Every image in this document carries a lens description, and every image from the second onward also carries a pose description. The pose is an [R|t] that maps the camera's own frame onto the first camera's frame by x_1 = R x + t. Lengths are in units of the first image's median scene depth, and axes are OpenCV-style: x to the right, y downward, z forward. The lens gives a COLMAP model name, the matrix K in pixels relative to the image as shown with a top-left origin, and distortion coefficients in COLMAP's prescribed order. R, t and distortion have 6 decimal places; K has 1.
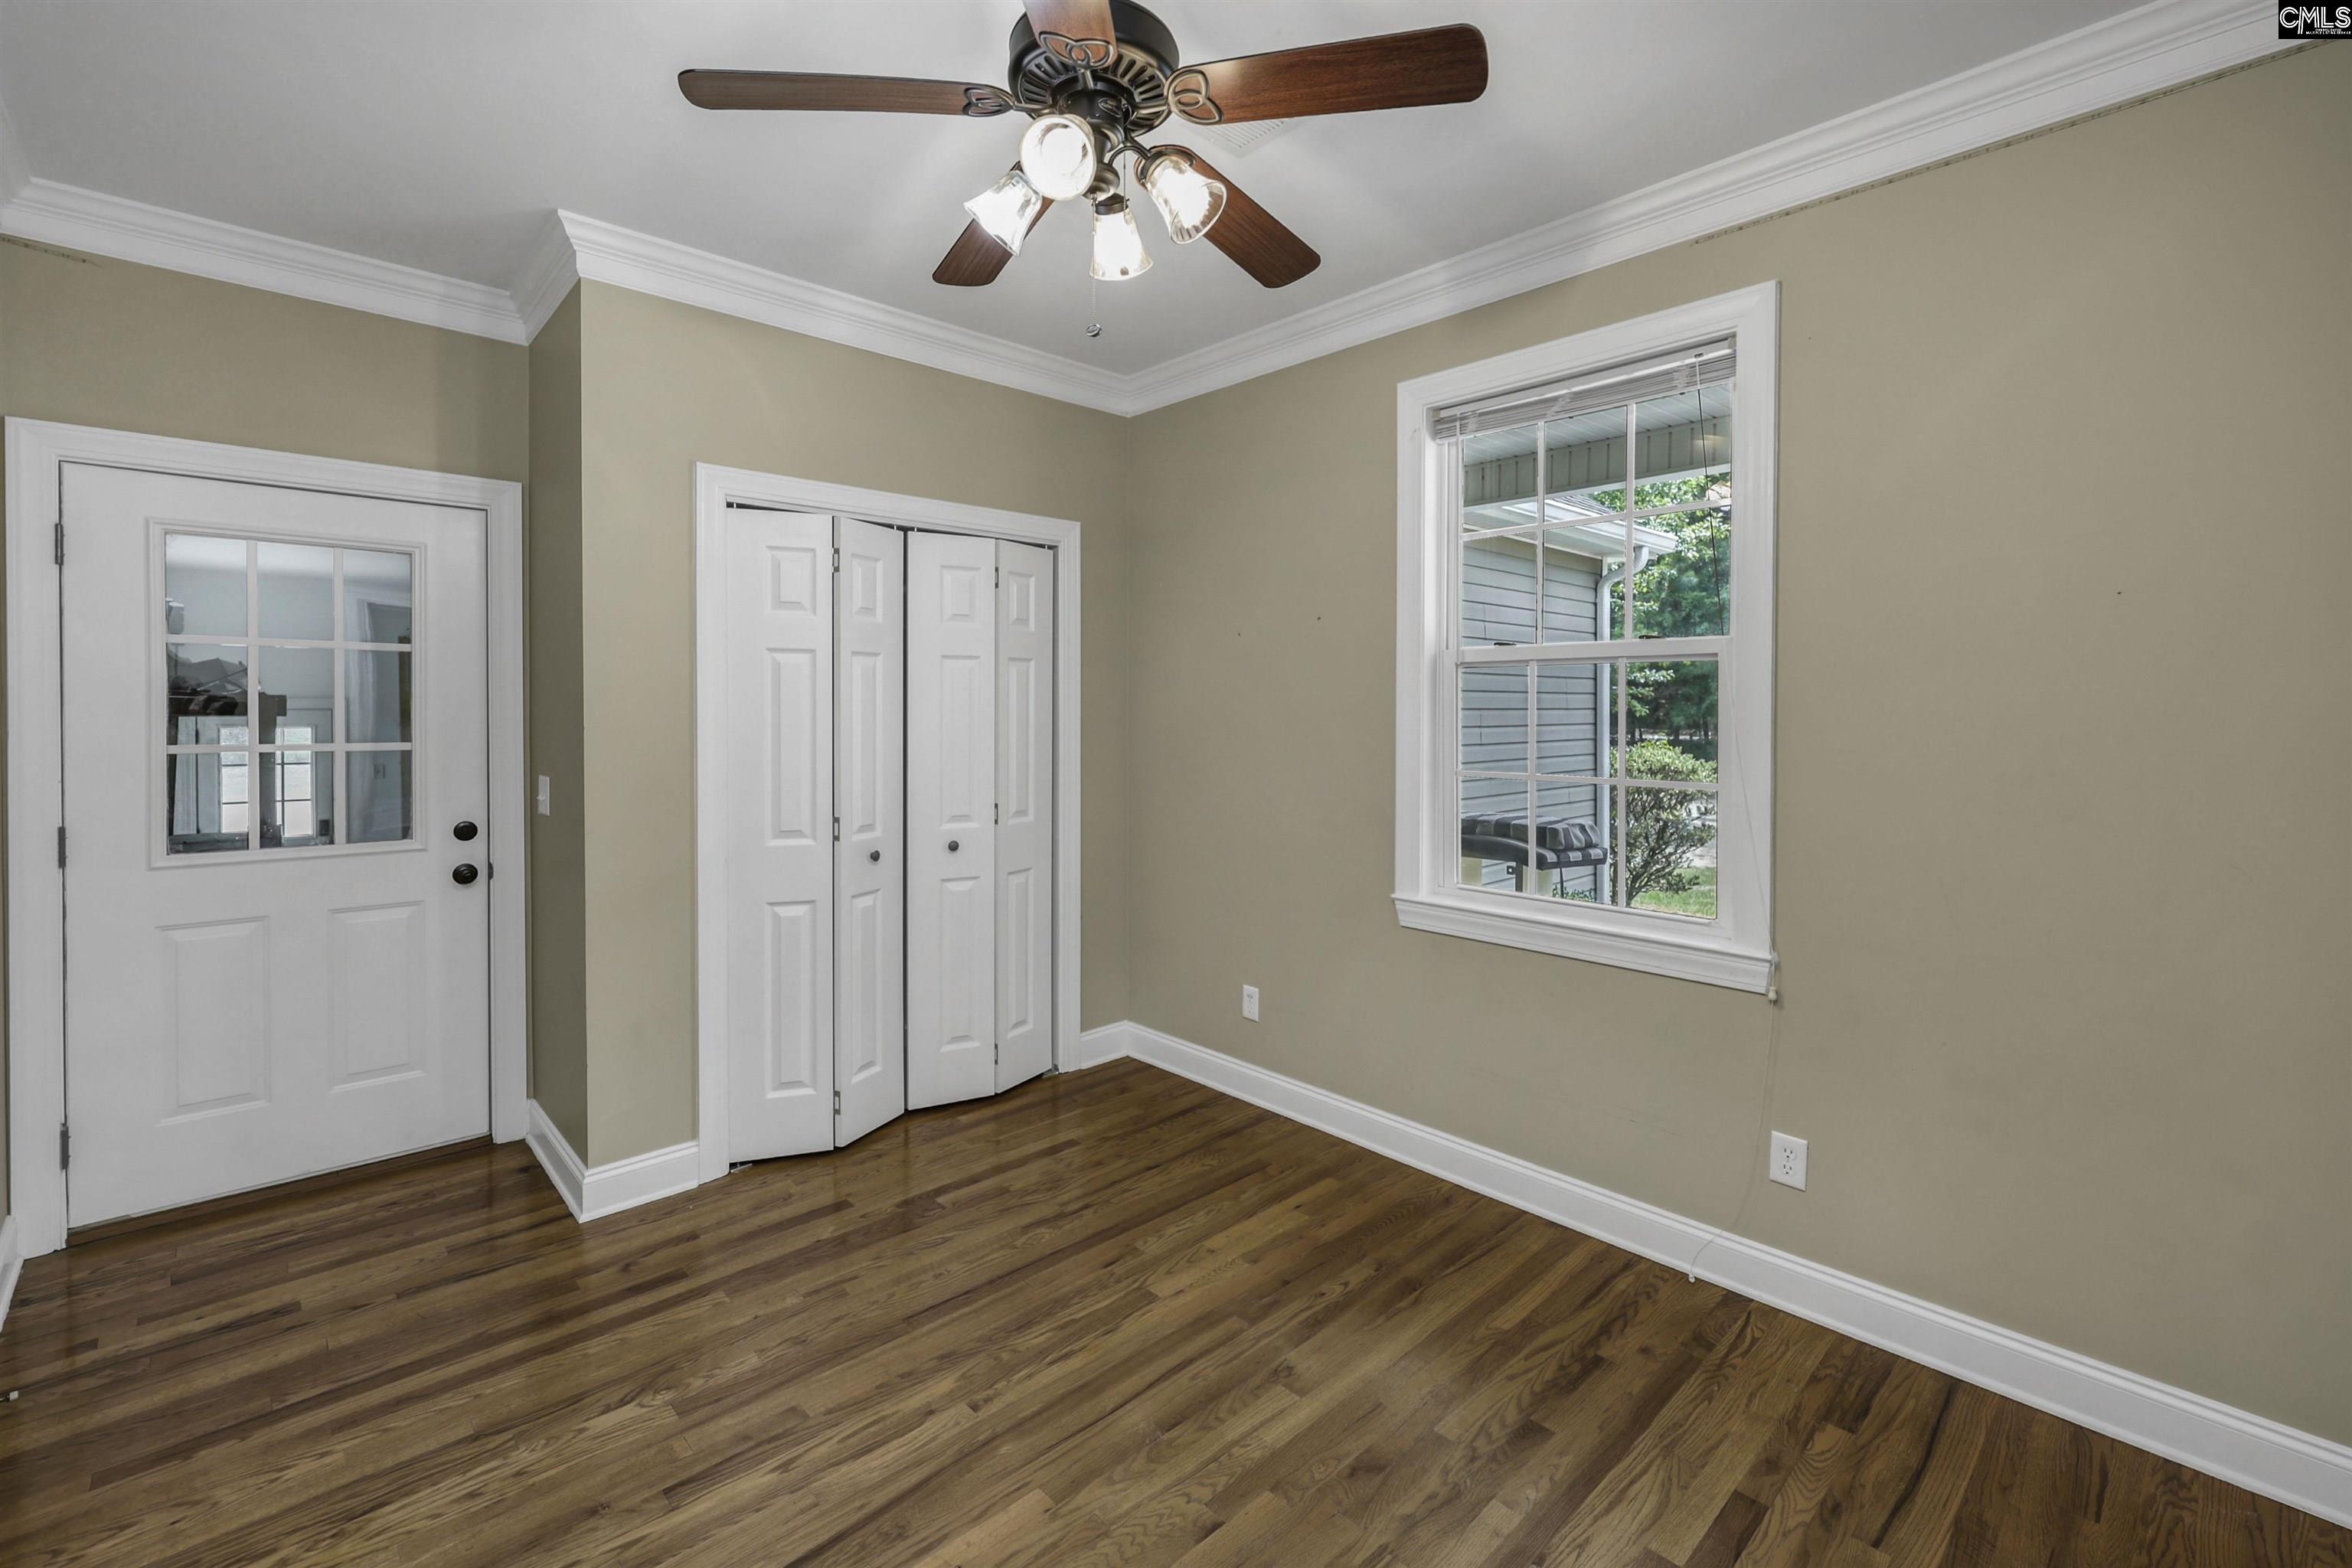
lens RADIAL K [[1004.5, 0, 1181.2], [0, 1004.5, 722.9], [0, 0, 1]] dist [0.000156, 0.000716]
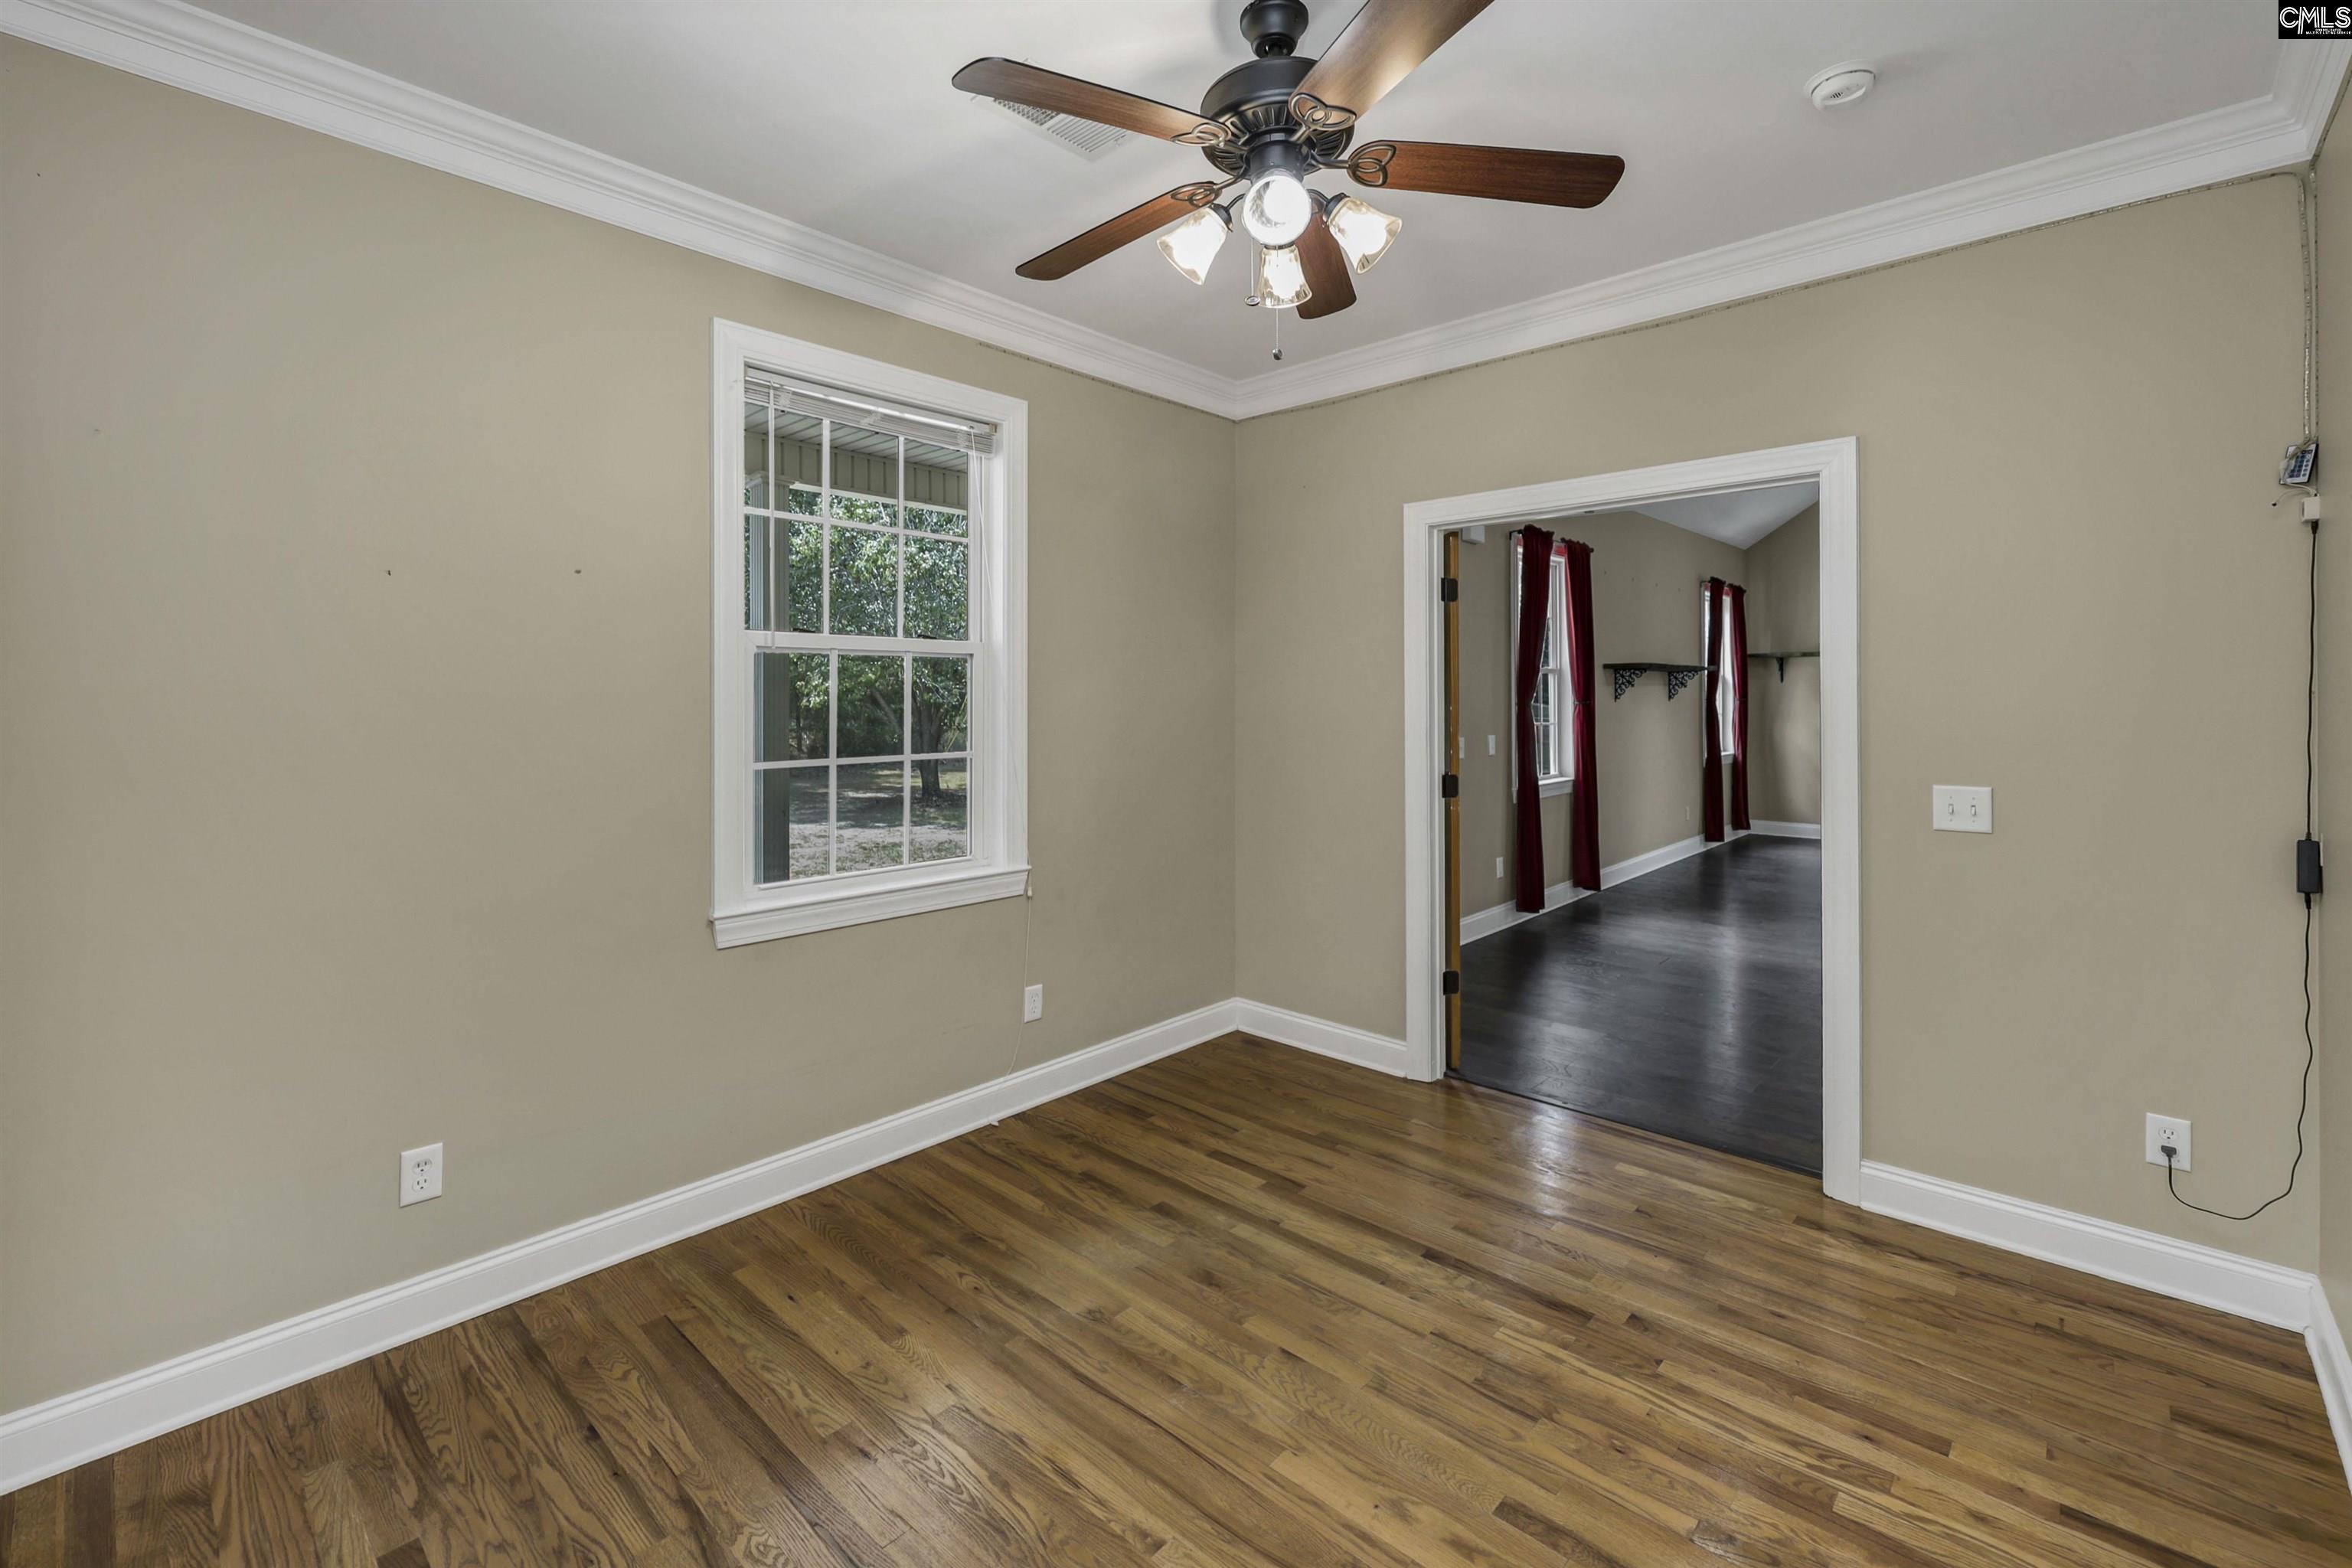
lens RADIAL K [[1004.5, 0, 1188.9], [0, 1004.5, 691.7], [0, 0, 1]] dist [0.000156, 0.000716]
pose [[-0.064804, -0.005811, 0.997881, -0.864233], [0.004614, 0.999971, 0.006123, -0.028002], [-0.997887, 0.005001, -0.064776, 0.852911]]
